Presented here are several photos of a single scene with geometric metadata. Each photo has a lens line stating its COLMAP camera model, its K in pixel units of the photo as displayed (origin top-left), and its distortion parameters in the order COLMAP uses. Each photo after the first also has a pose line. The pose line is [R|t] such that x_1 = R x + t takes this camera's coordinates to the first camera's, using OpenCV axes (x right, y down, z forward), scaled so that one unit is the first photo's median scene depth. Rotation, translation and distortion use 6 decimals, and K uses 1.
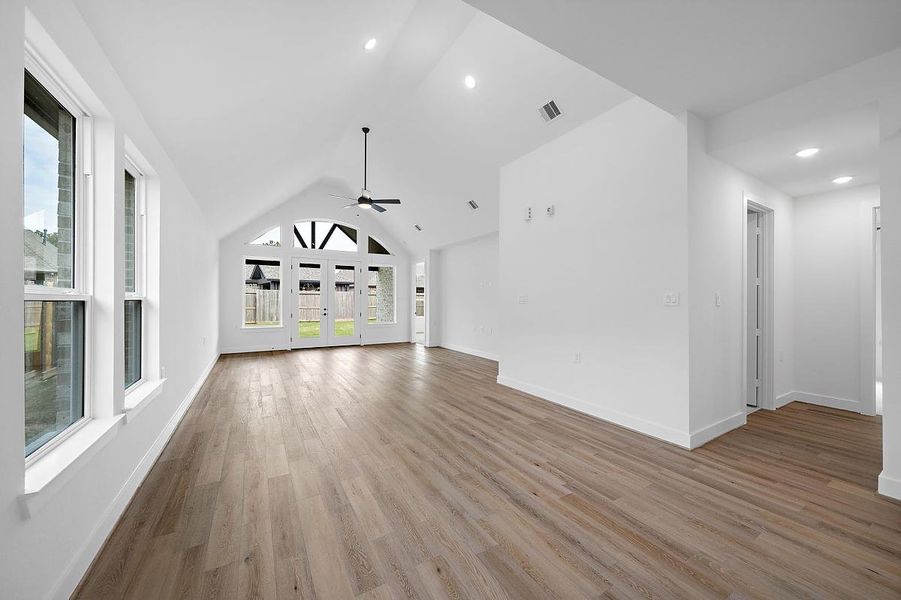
lens RADIAL K [[345.0, 0, 453.9], [0, 345.0, 301.4], [0, 0, 1]] dist [-0.006387, 0.000605]
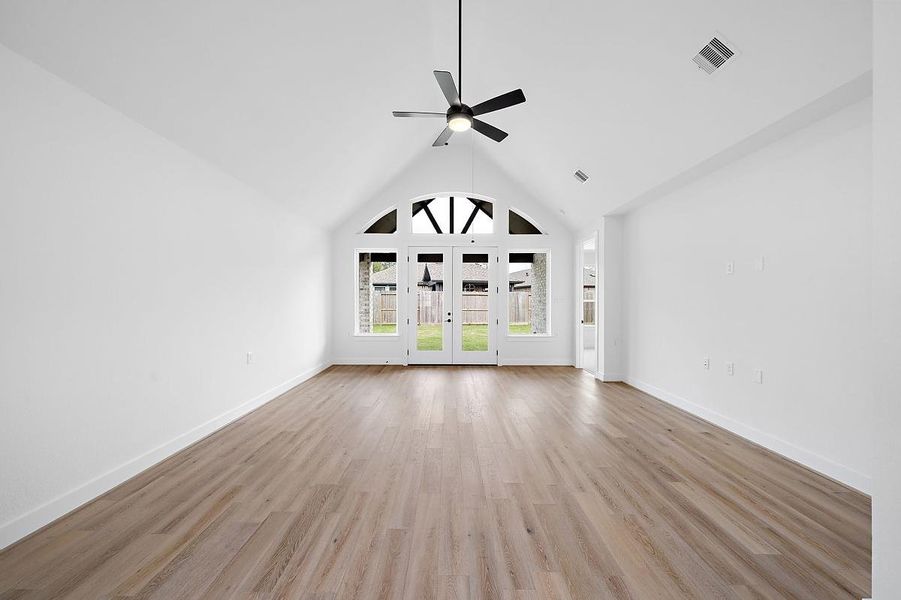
lens RADIAL K [[330.6, 0, 452.0], [0, 330.6, 300.5], [0, 0, 1]] dist [-0.001176, 0.000156]
pose [[0.858440, -0.002181, -0.512910, -0.004701], [-0.001484, 0.999976, -0.006736, -0.000642], [0.512913, 0.006543, 0.858416, 0.358331]]
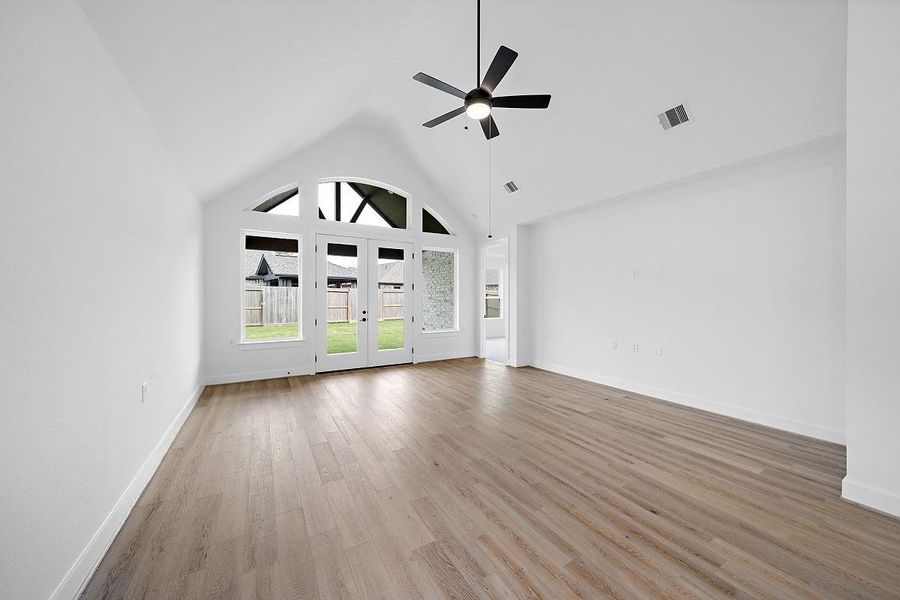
lens RADIAL K [[317.9, 0, 440.3], [0, 317.9, 298.6], [0, 0, 1]] dist [-0.002717, -0.000232]
pose [[0.999943, -0.002990, -0.010227, -0.199247], [0.002986, 0.999995, -0.000355, -0.002834], [0.010228, 0.000325, 0.999948, 0.345786]]
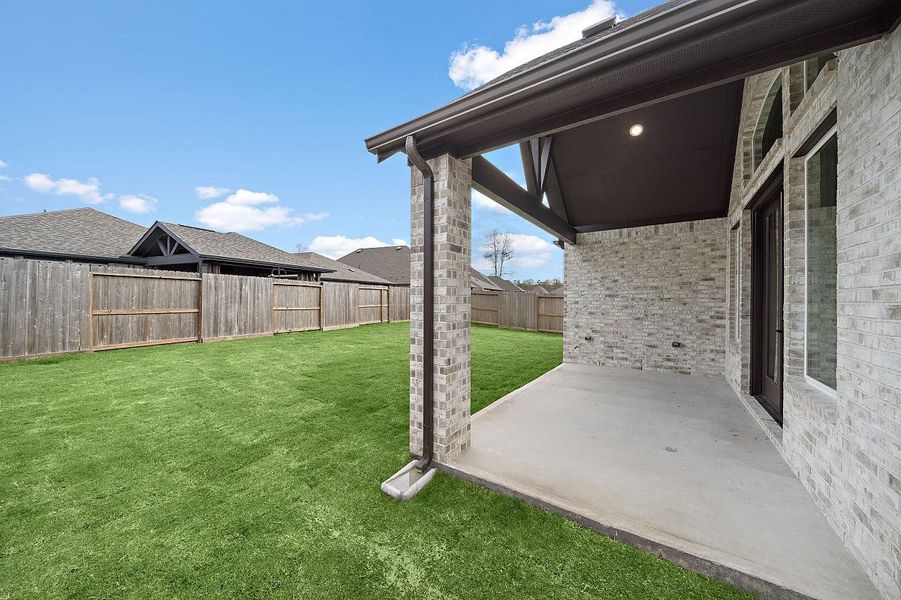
lens RADIAL K [[318.2, 0, 435.0], [0, 318.2, 299.0], [0, 0, 1]] dist [-0.002717, -0.000232]
pose [[0.915075, 0.005489, 0.403247, -0.708212], [-0.005298, 0.999985, -0.001590, 0.003582], [-0.403249, -0.000681, 0.915090, 0.702625]]
